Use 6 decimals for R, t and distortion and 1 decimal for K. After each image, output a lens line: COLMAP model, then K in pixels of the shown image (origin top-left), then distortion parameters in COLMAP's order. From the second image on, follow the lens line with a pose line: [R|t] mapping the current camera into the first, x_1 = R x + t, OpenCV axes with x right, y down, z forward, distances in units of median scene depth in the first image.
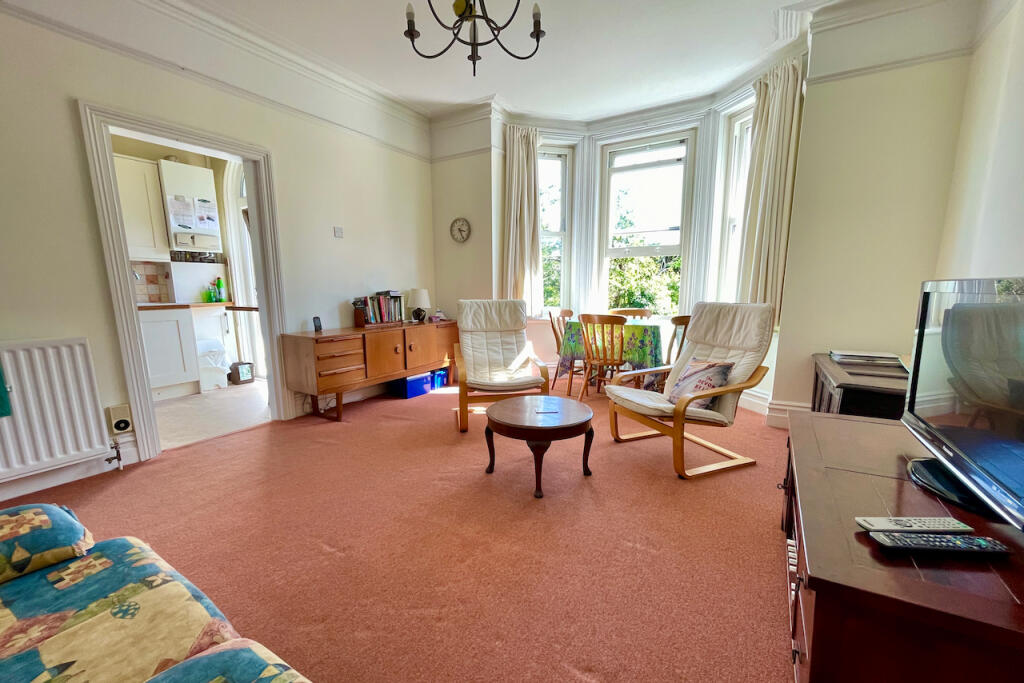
lens RADIAL K [[417.0, 0, 514.8], [0, 417.0, 358.7], [0, 0, 1]] dist [0.001048, -0.000017]
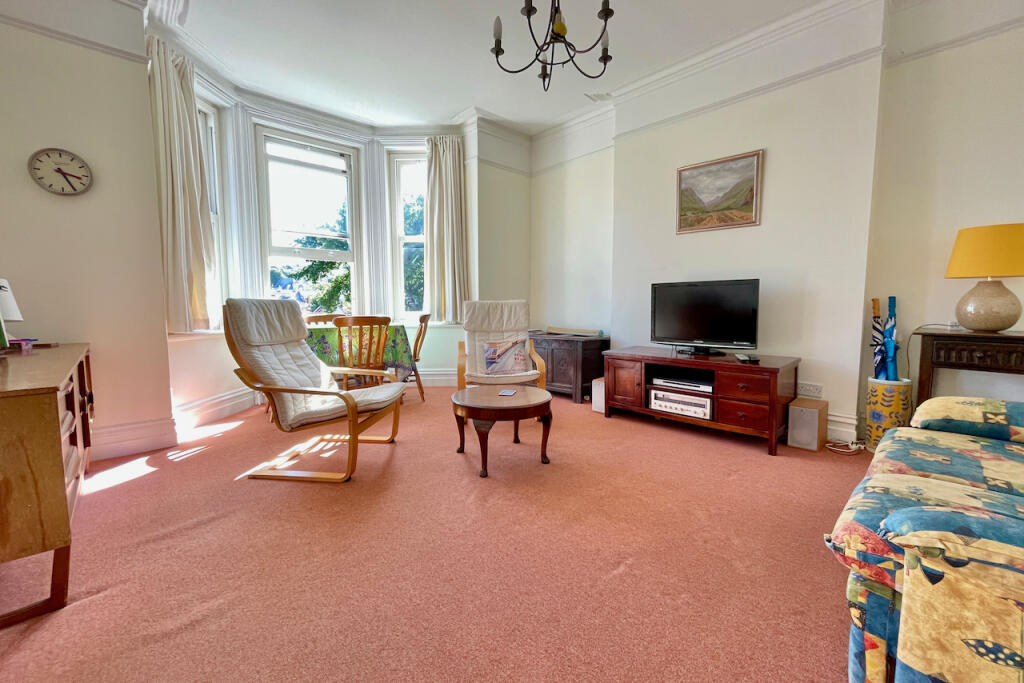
lens RADIAL K [[416.4, 0, 512.0], [0, 416.4, 341.5], [0, 0, 1]] dist [-0.012846, 0.000008]
pose [[0.261165, -0.080443, 0.961936, -0.525233], [0.170387, 0.984716, 0.036088, -0.023786], [-0.950137, 0.154477, 0.270880, 0.380860]]
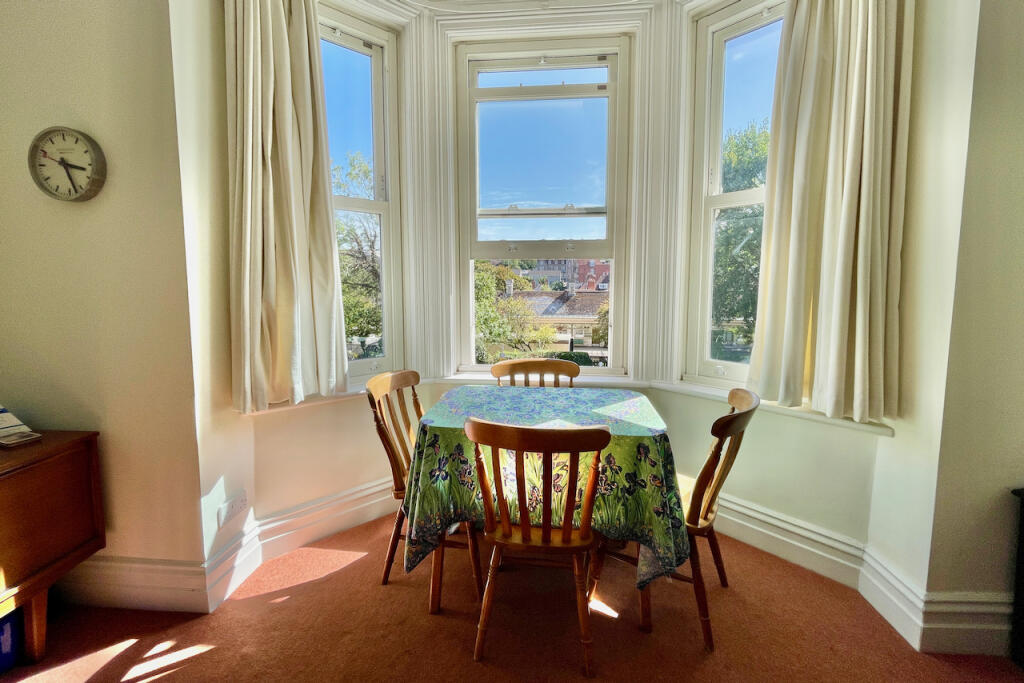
lens RADIAL K [[408.9, 0, 513.3], [0, 408.9, 315.7], [0, 0, 1]] dist [-0.000470, -0.000040]
pose [[0.887299, -0.037272, 0.459685, 0.031231], [0.077580, 0.994588, -0.069105, -0.148711], [-0.454622, 0.096979, 0.885389, 0.600084]]
